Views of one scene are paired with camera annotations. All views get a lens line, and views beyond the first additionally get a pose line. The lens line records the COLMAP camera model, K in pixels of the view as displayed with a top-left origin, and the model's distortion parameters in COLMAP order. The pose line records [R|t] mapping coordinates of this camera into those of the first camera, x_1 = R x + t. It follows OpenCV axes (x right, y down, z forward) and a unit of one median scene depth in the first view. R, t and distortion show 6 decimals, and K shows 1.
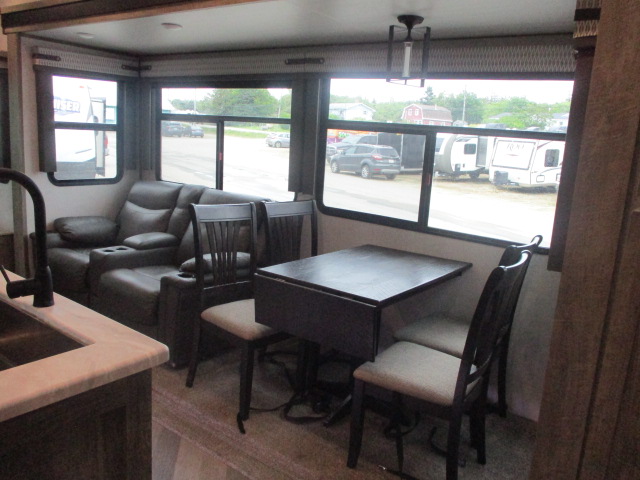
lens RADIAL K [[533.1, 0, 320.0], [0, 533.1, 240.0], [0, 0, 1]] dist [-0.018021, -0.006413]
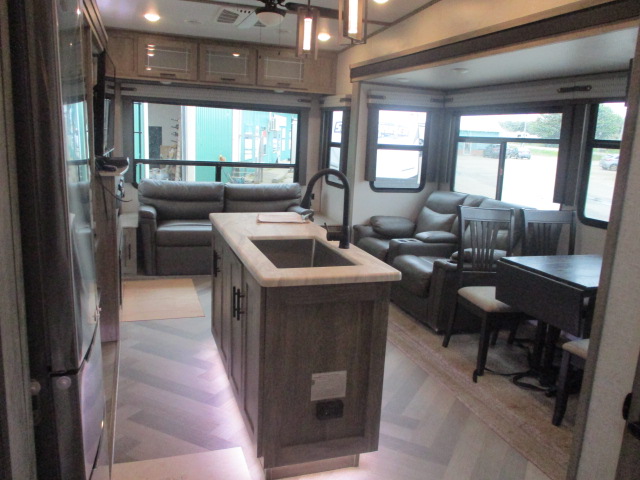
lens RADIAL K [[533.1, 0, 320.0], [0, 533.1, 240.0], [0, 0, 1]] dist [-0.018021, -0.006413]
pose [[0.829742, 0.084660, -0.551690, 0.158982], [-0.107036, 0.994220, -0.008412, 0.050983], [0.547788, 0.066030, 0.834007, -0.212358]]
